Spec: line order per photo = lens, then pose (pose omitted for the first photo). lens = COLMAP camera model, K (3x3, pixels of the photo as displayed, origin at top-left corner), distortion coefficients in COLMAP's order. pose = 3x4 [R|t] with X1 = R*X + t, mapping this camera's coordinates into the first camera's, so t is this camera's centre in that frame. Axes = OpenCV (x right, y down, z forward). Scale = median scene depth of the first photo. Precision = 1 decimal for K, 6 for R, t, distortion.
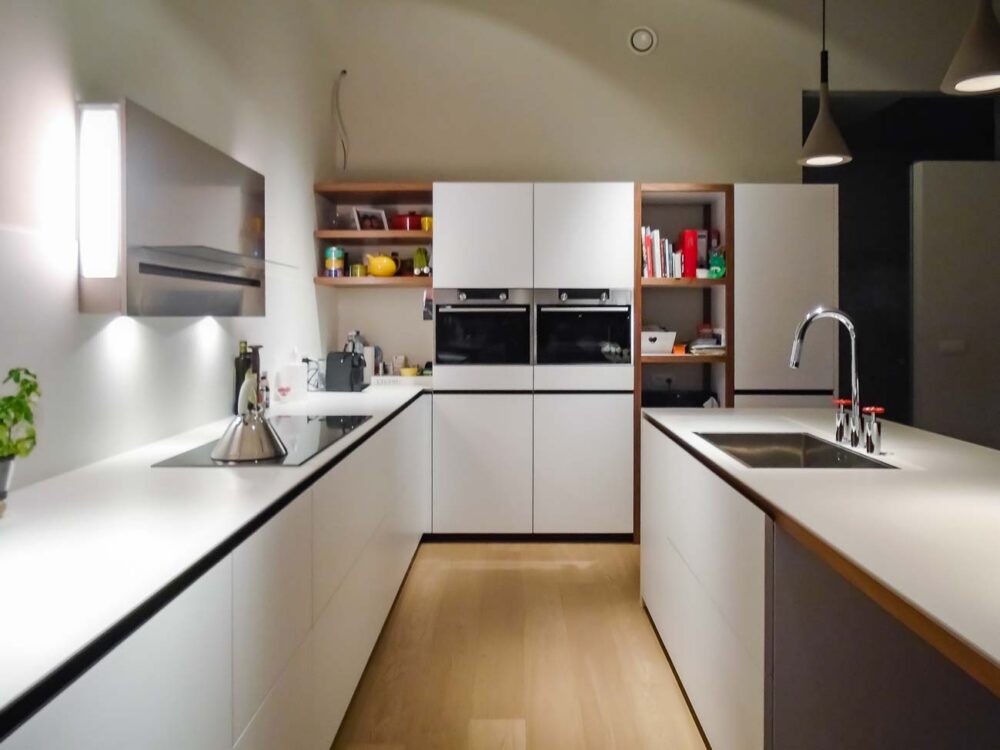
lens RADIAL K [[769.7, 0, 504.0], [0, 769.7, 329.1], [0, 0, 1]] dist [-0.002417, -0.001655]
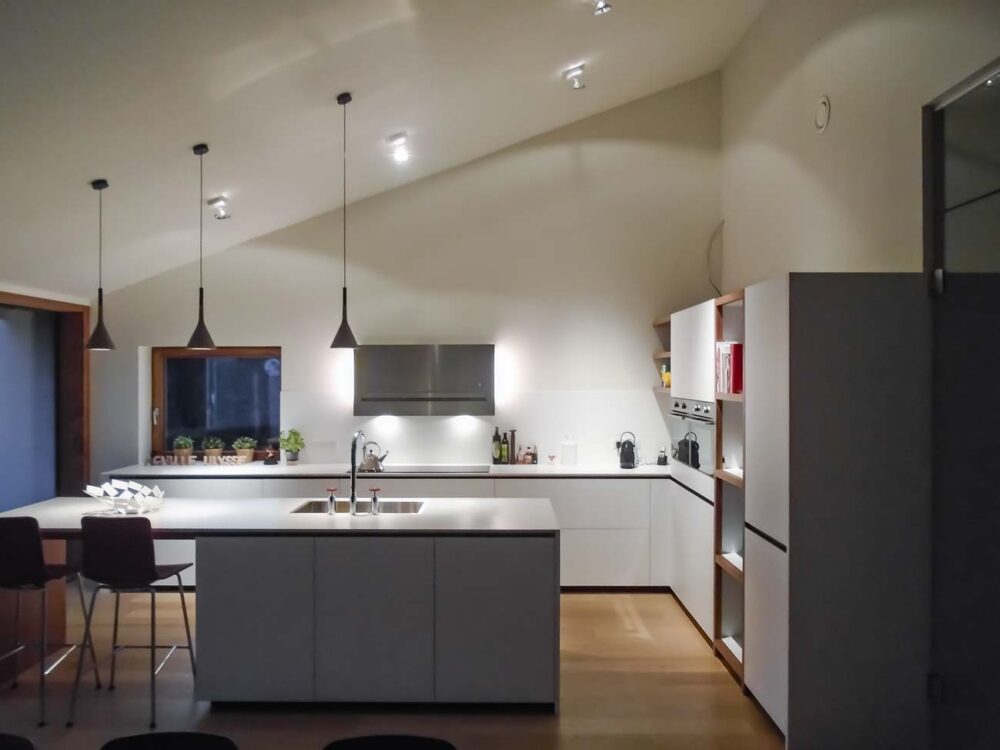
lens RADIAL K [[766.5, 0, 501.5], [0, 766.5, 395.2], [0, 0, 1]] dist [-0.002737, -0.001775]
pose [[0.001273, 0.025673, -0.999670, 1.183597], [-0.012878, 0.999588, 0.025654, -0.085234], [0.999916, 0.012841, 0.001603, 0.717114]]
